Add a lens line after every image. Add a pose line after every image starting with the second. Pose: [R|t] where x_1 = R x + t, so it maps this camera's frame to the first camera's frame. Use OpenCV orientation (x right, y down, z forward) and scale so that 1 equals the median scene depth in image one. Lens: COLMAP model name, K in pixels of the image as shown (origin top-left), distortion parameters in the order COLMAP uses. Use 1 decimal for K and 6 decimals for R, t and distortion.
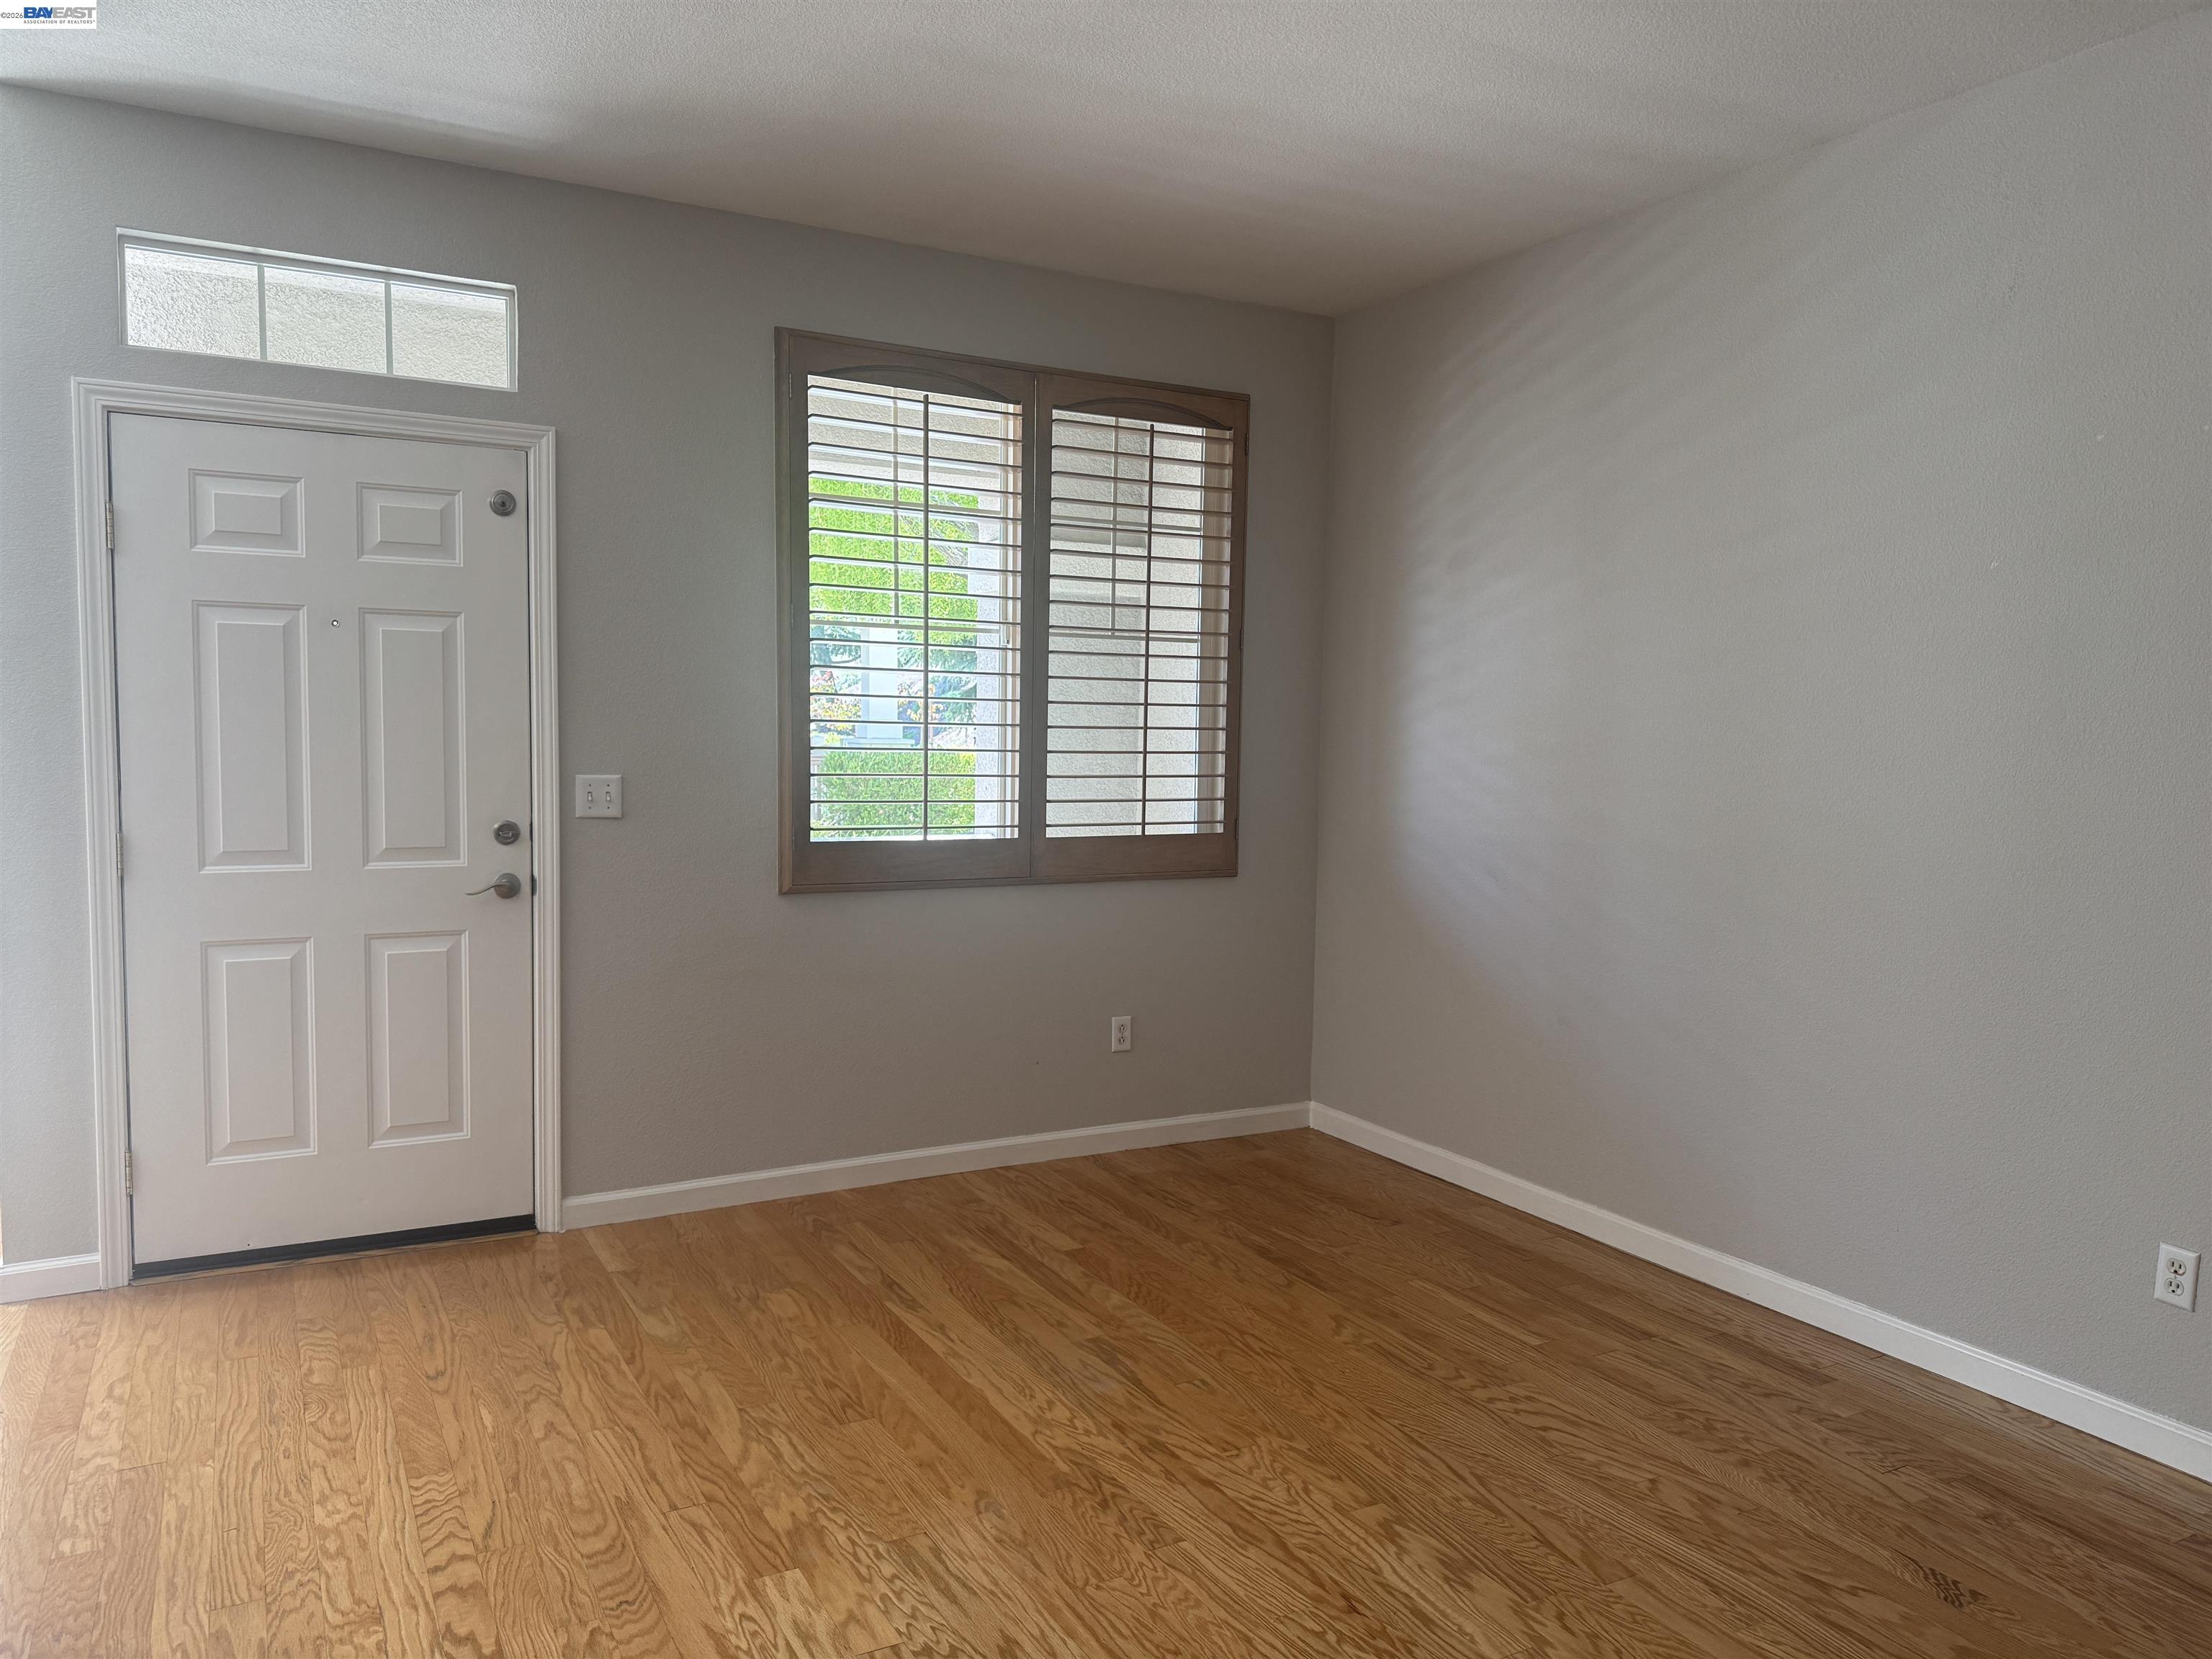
lens RADIAL K [[1554.3, 0, 1106.8], [0, 1554.3, 834.5], [0, 0, 1]] dist [0.066106, -0.081971]
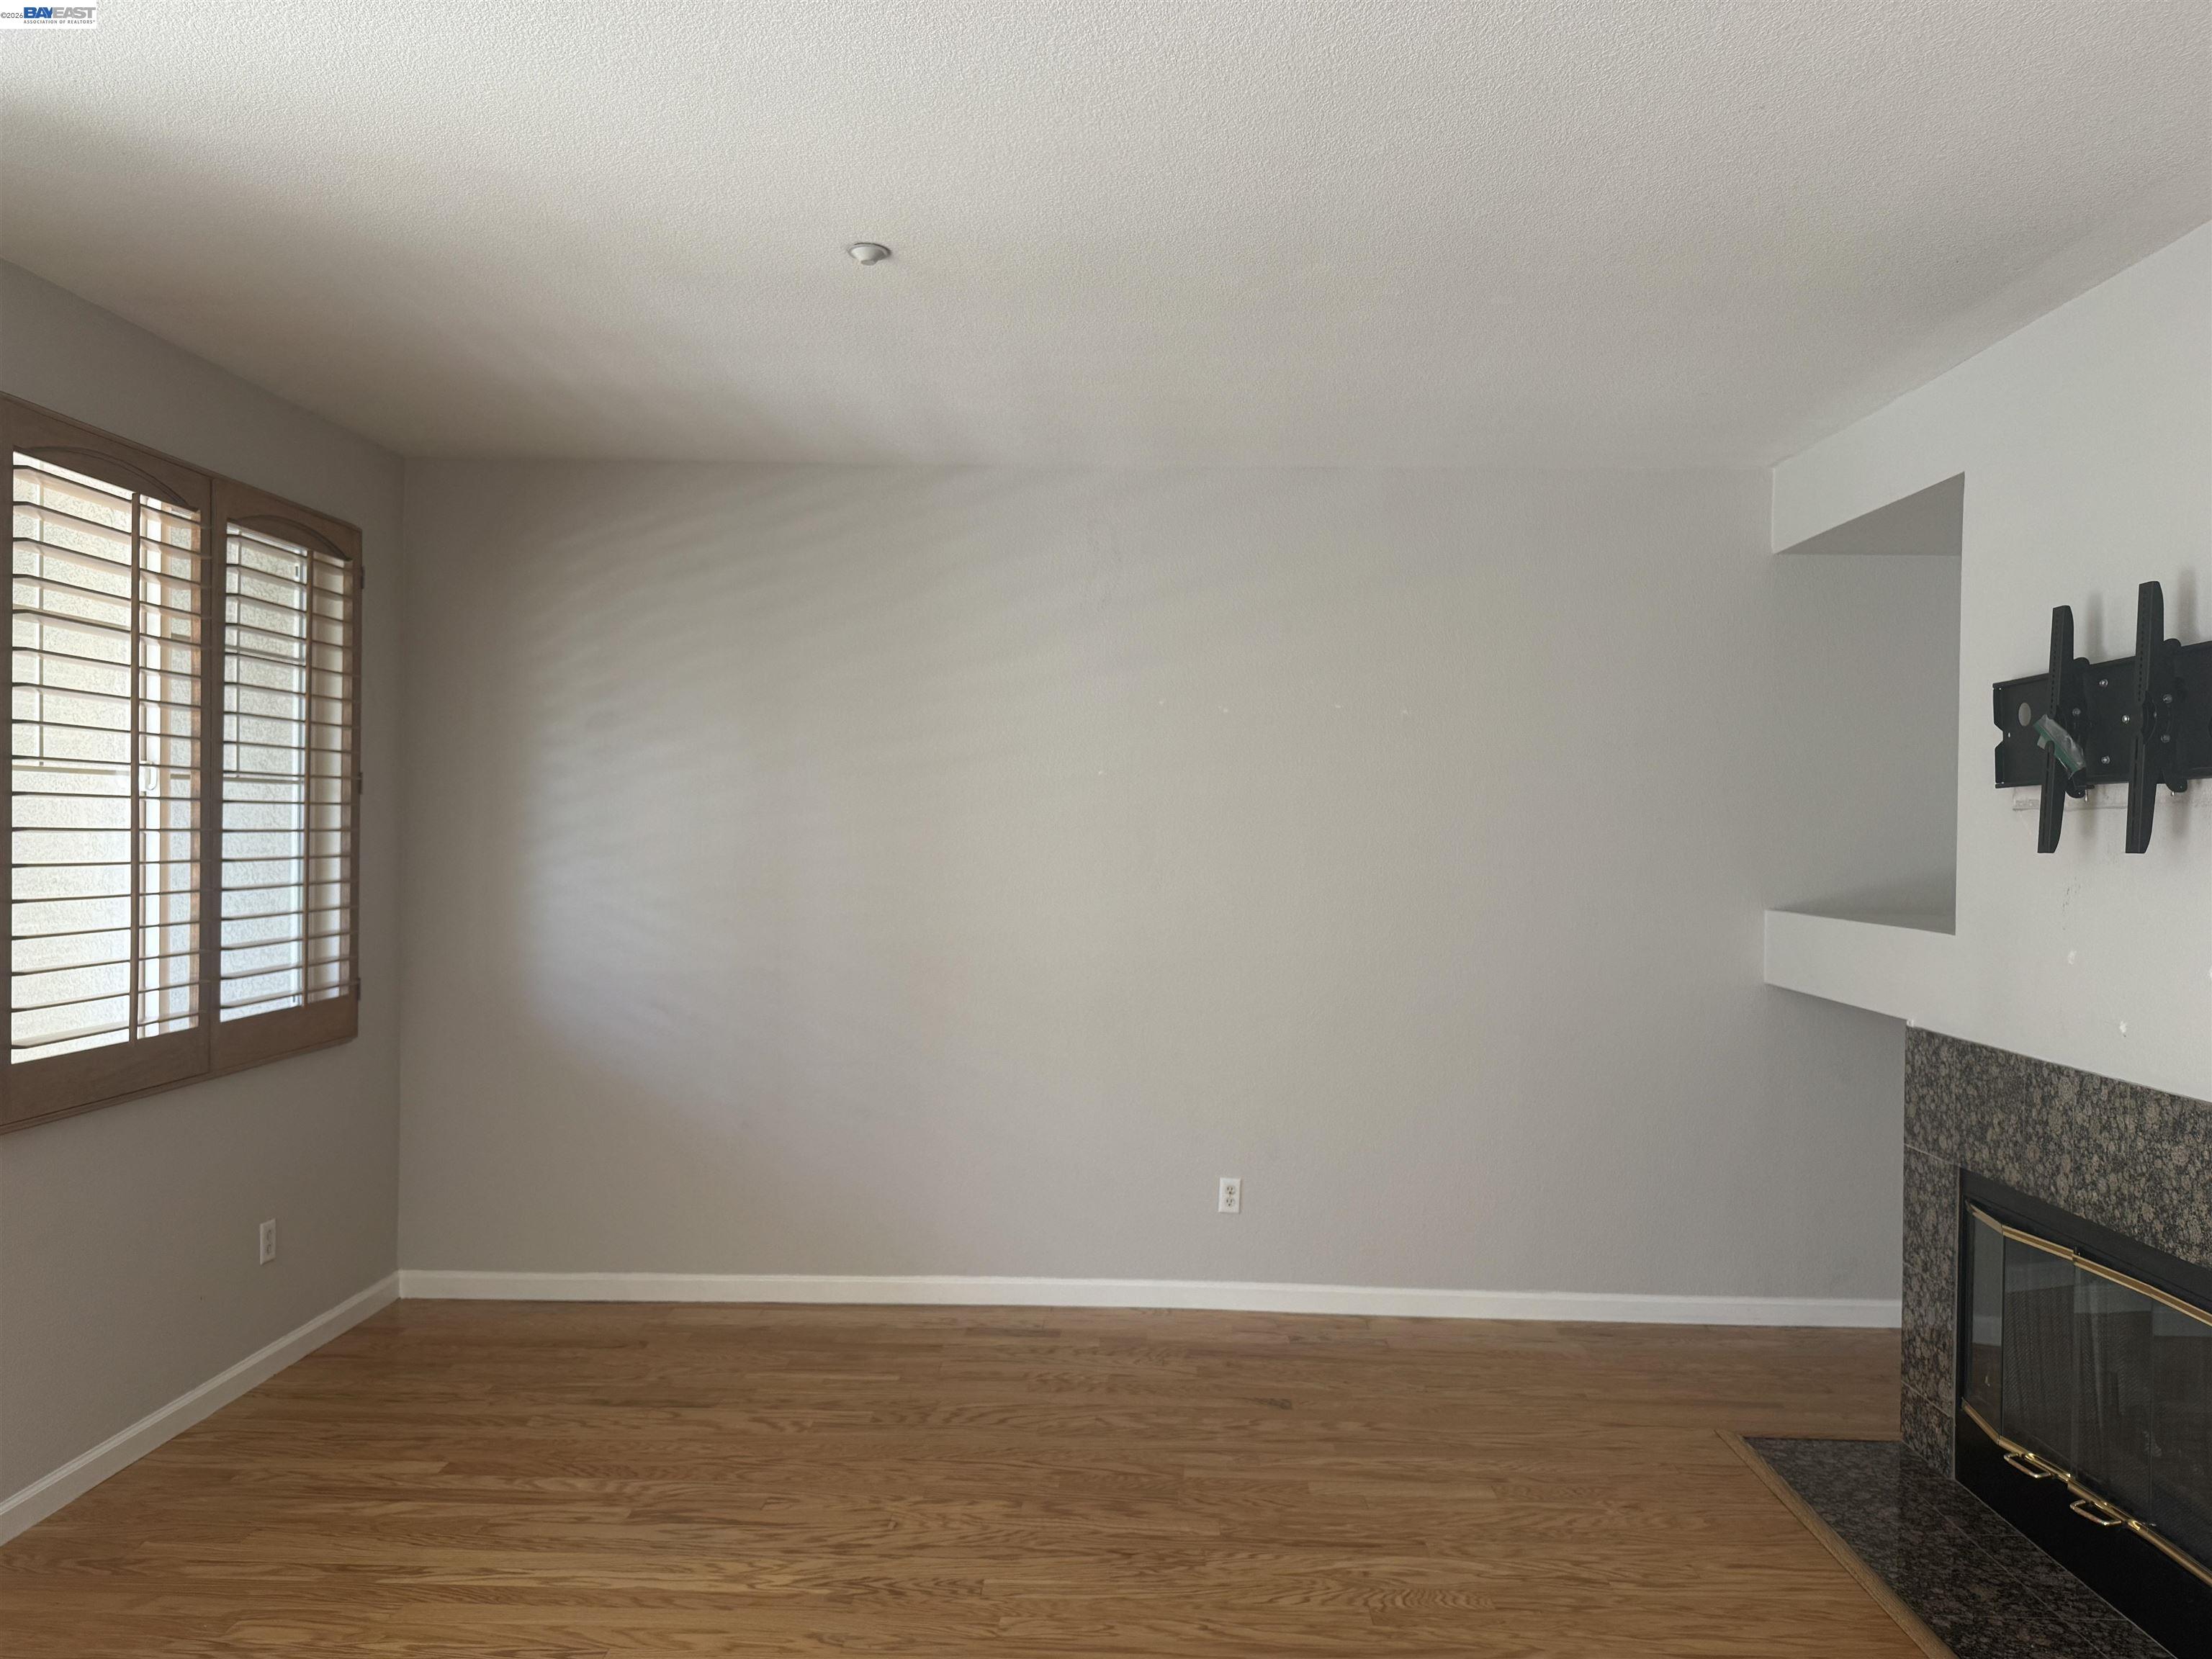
lens RADIAL K [[1554.3, 0, 1110.6], [0, 1554.3, 830.7], [0, 0, 1]] dist [0.066106, -0.081971]
pose [[0.512908, -0.014539, 0.858320, -0.631442], [0.064949, 0.997648, -0.021912, -0.062635], [-0.855983, 0.066986, 0.512646, 0.176078]]
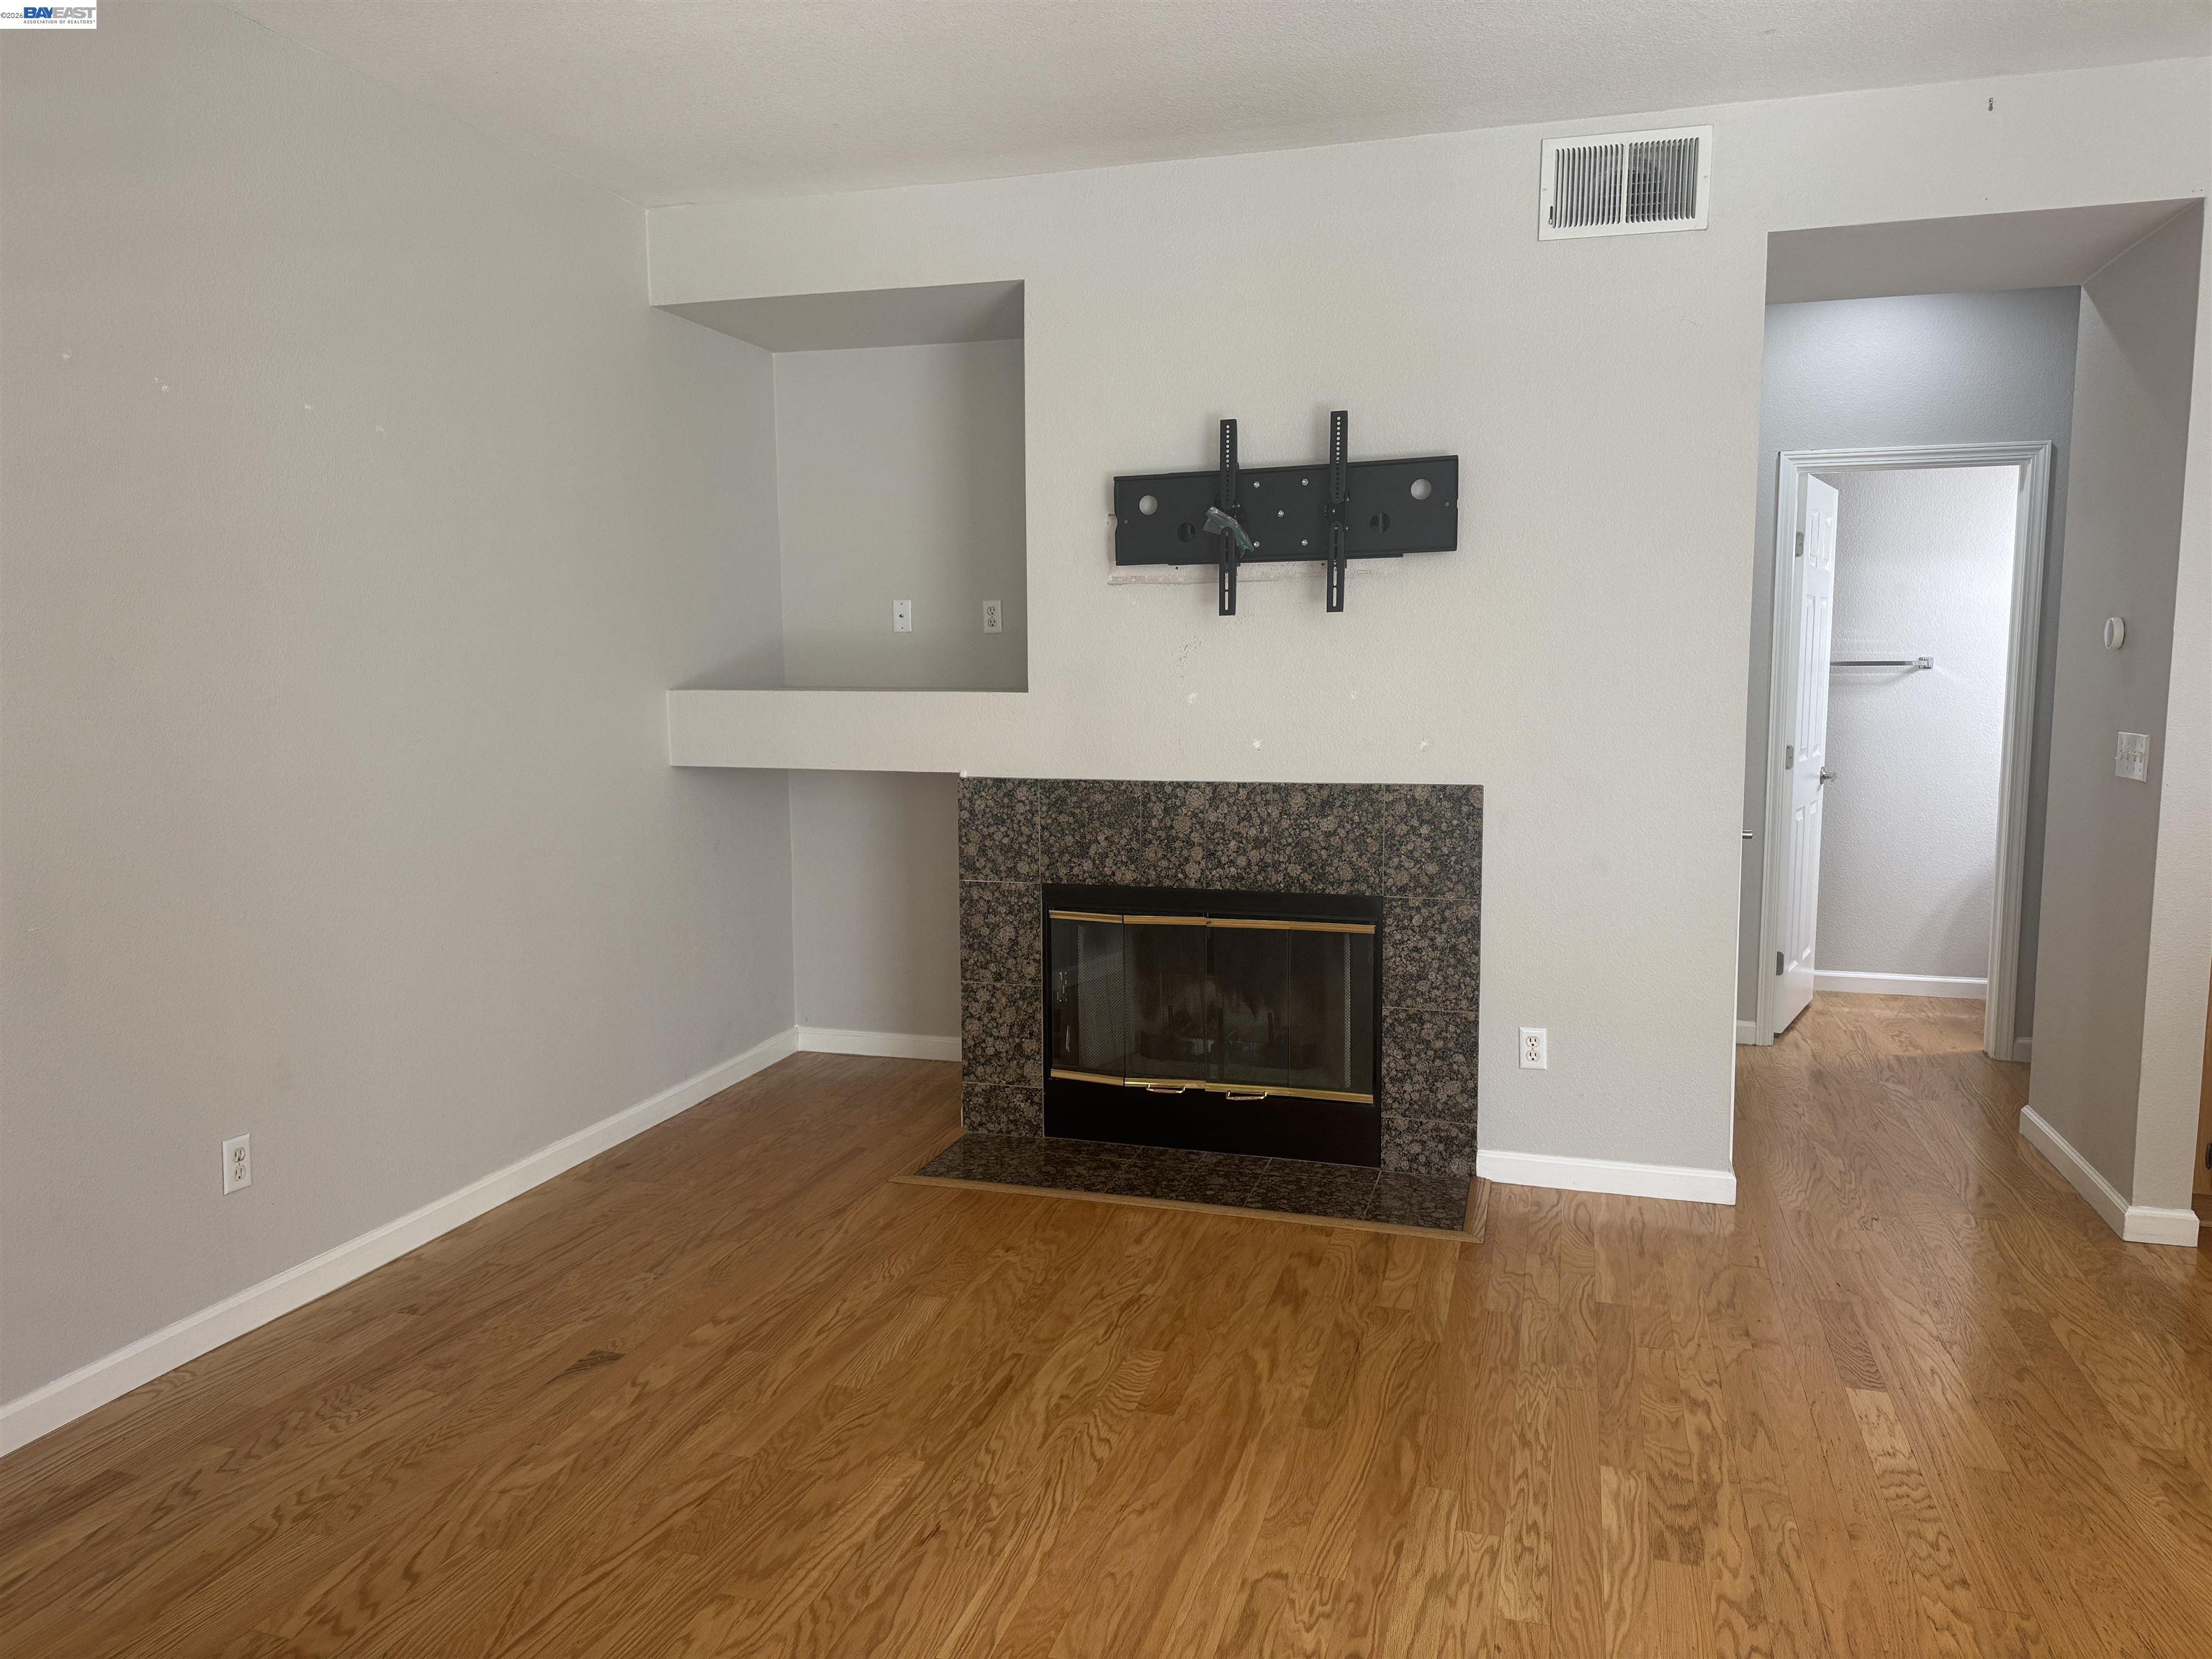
lens RADIAL K [[1554.3, 0, 1093.4], [0, 1554.3, 839.2], [0, 0, 1]] dist [0.066106, -0.081971]
pose [[-0.687929, -0.102744, 0.718468, -0.385116], [0.049773, 0.980920, 0.187933, -0.090538], [-0.724069, 0.165044, -0.669690, 0.974040]]
